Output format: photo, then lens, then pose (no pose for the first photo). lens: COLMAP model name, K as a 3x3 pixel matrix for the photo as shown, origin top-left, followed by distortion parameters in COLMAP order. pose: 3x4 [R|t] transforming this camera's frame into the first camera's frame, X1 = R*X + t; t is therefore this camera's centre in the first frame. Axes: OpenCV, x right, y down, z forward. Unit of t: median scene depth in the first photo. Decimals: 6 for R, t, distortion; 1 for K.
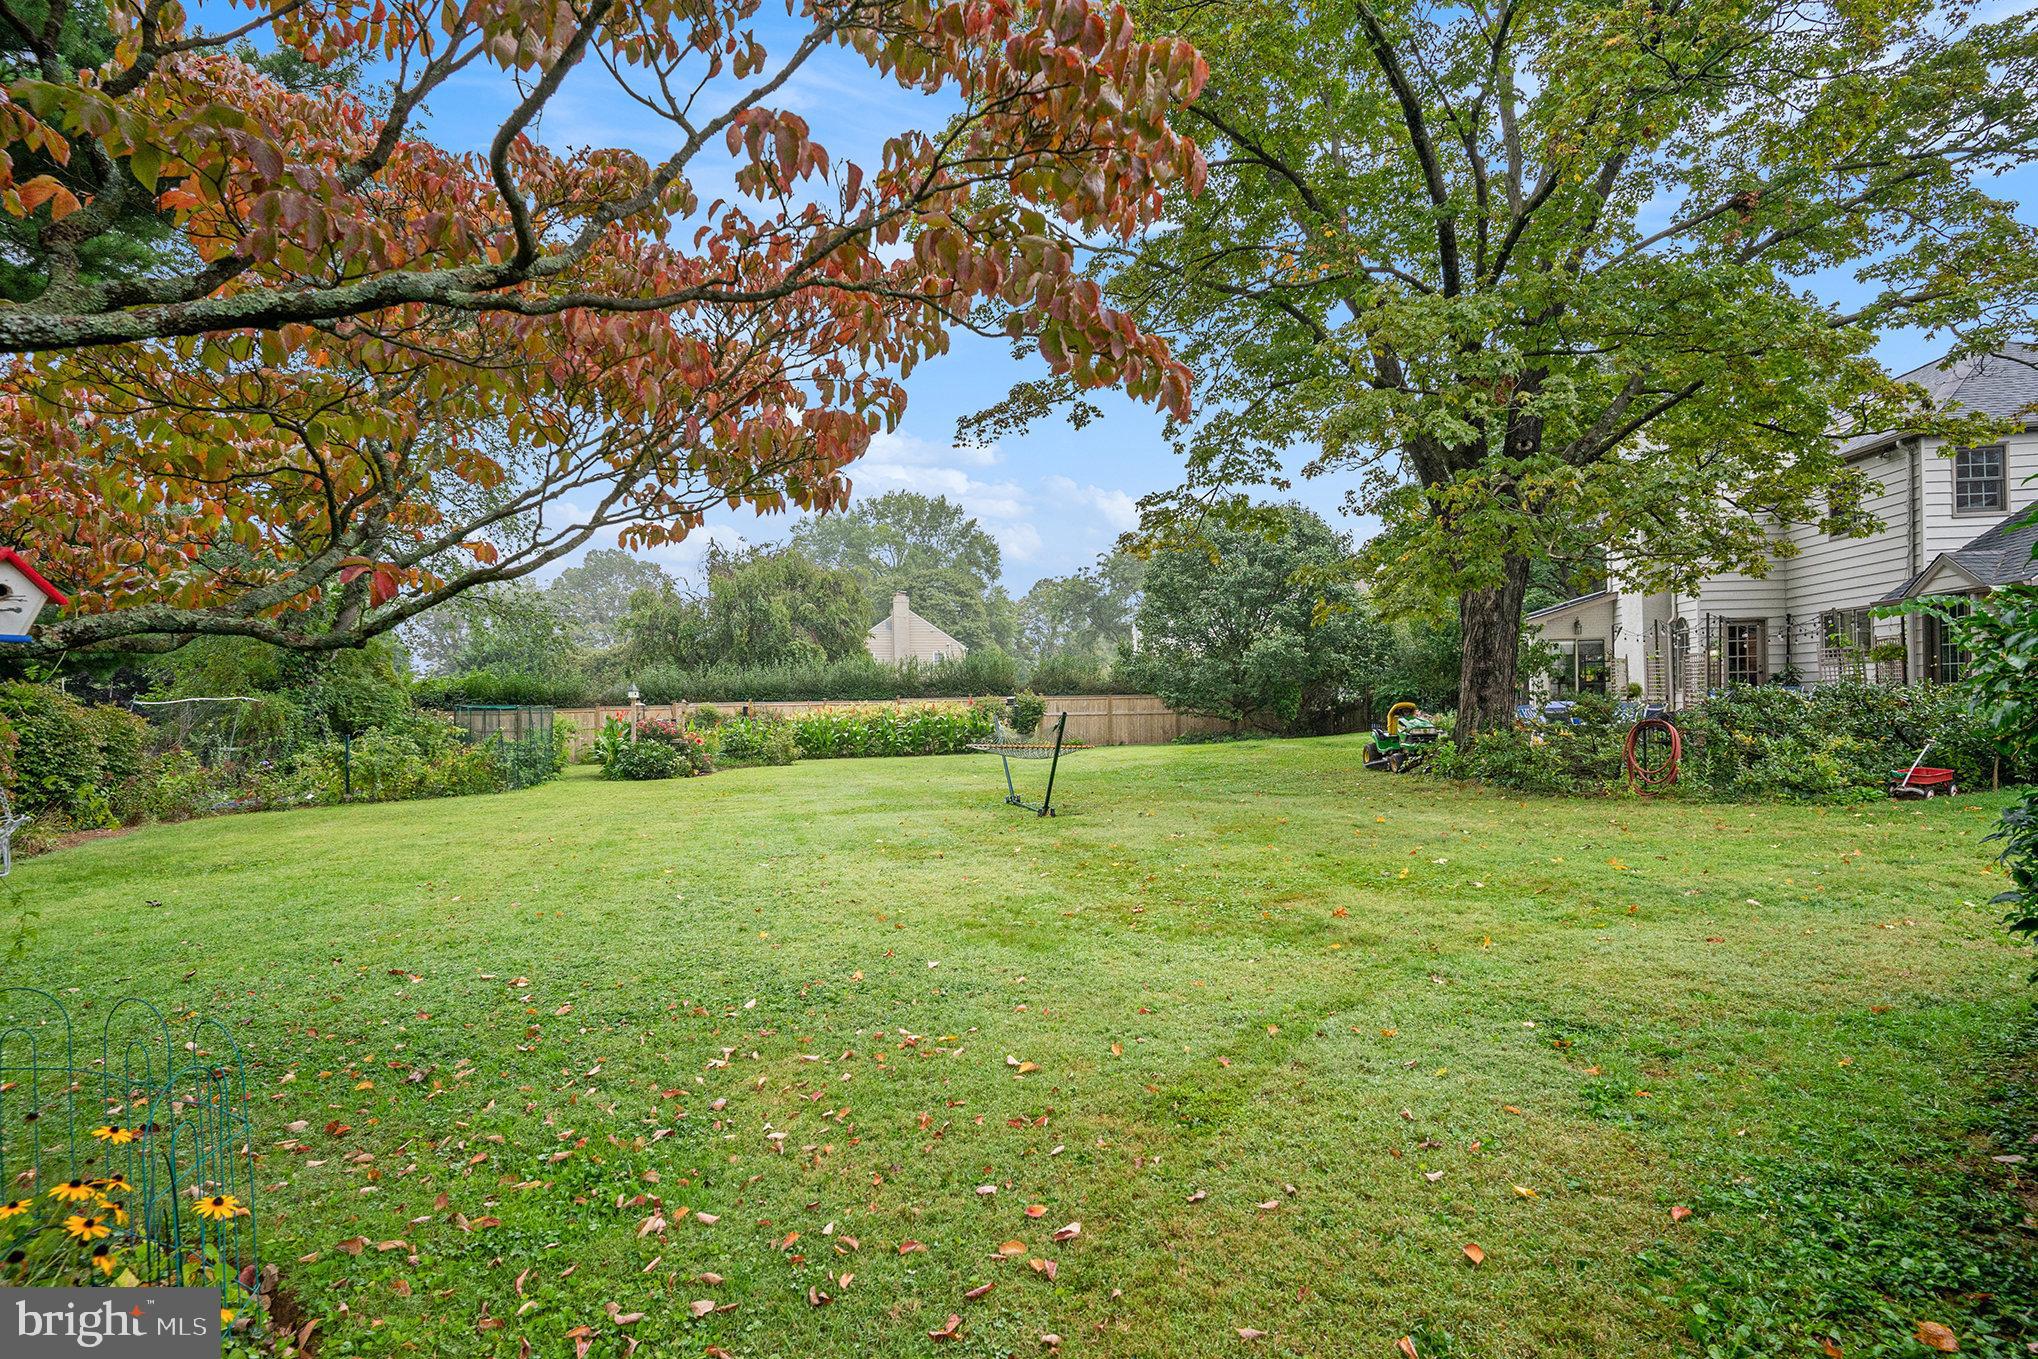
lens RADIAL K [[1052.3, 0, 1019.0], [0, 1052.3, 679.5], [0, 0, 1]] dist [-0.077486, 0.037295]
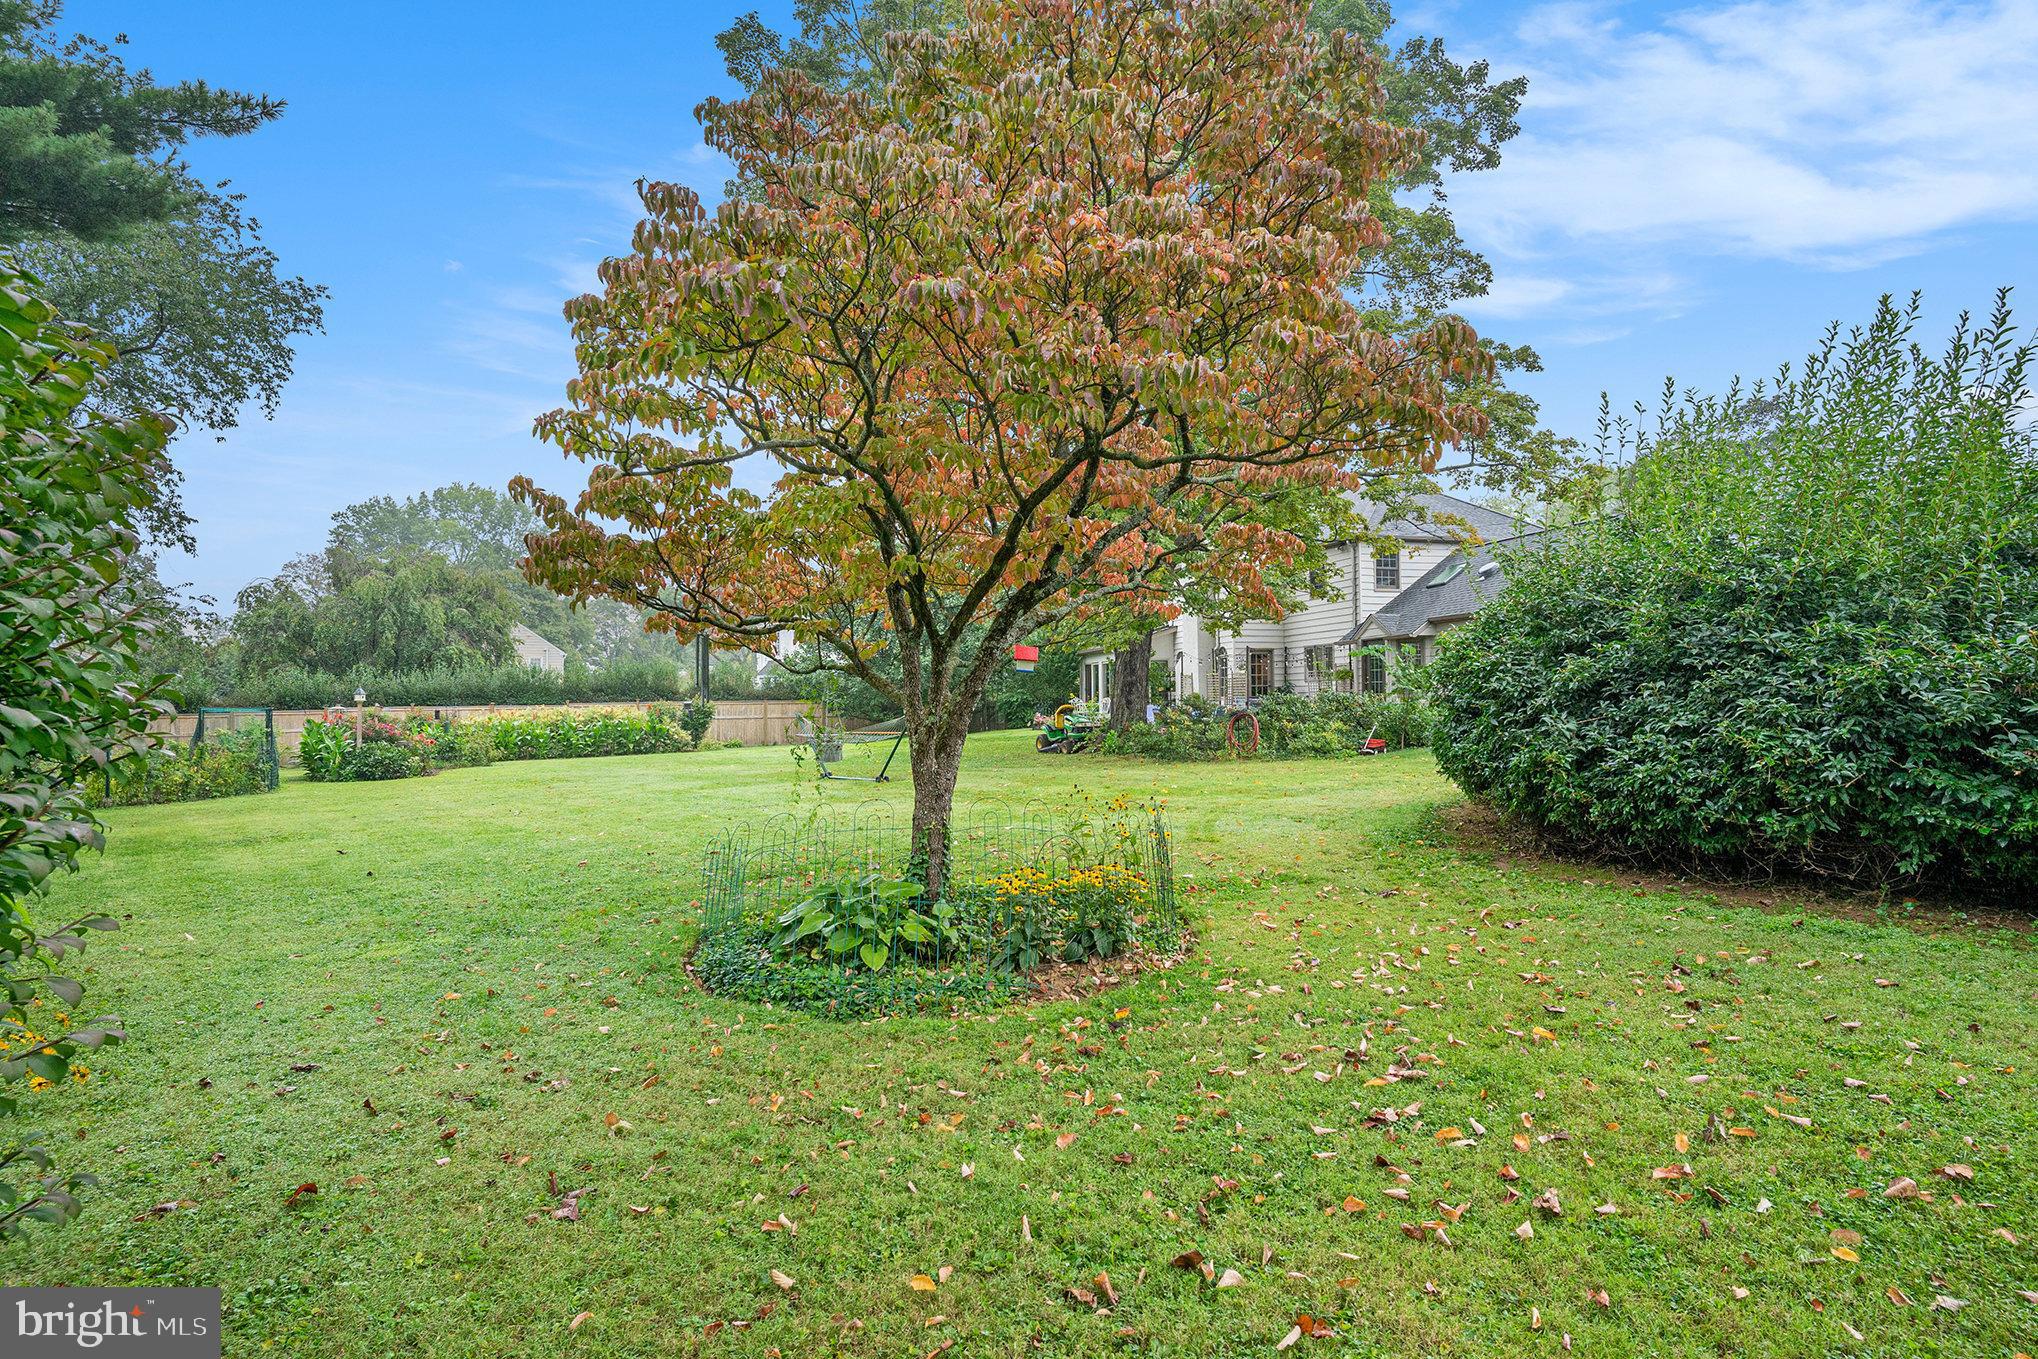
lens RADIAL K [[1052.3, 0, 1019.0], [0, 1052.3, 679.5], [0, 0, 1]] dist [-0.077486, 0.037295]
pose [[0.905324, 0.010934, 0.424580, -0.267615], [-0.007741, 0.999927, -0.009245, 0.001013], [-0.424651, 0.005083, 0.905343, -0.240702]]
